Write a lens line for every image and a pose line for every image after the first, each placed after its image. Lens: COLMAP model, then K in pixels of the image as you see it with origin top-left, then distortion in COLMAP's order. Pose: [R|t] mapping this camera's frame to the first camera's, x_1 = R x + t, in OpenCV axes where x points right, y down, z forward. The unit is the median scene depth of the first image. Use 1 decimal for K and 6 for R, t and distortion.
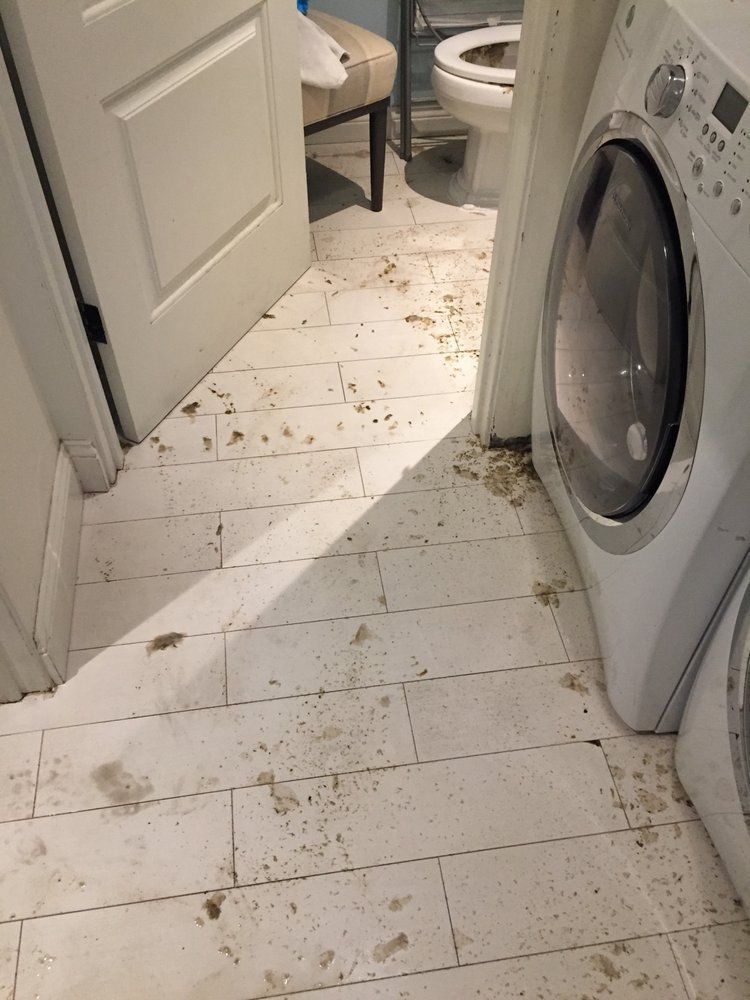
lens RADIAL K [[841.4, 0, 378.9], [0, 841.4, 498.5], [0, 0, 1]] dist [0.024322, -0.005138]
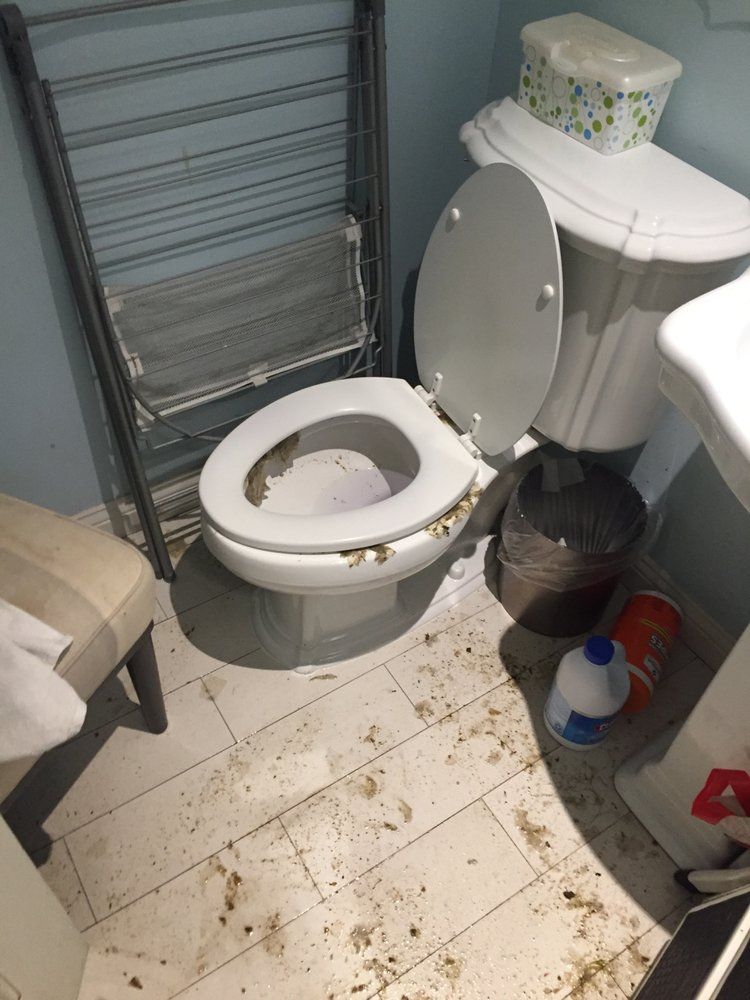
lens RADIAL K [[841.4, 0, 373.1], [0, 841.4, 501.2], [0, 0, 1]] dist [0.024322, -0.005138]
pose [[0.914051, -0.279996, 0.293452, 0.005413], [0.278285, 0.959274, 0.048479, -0.499758], [-0.295075, 0.037351, 0.954744, 0.411782]]
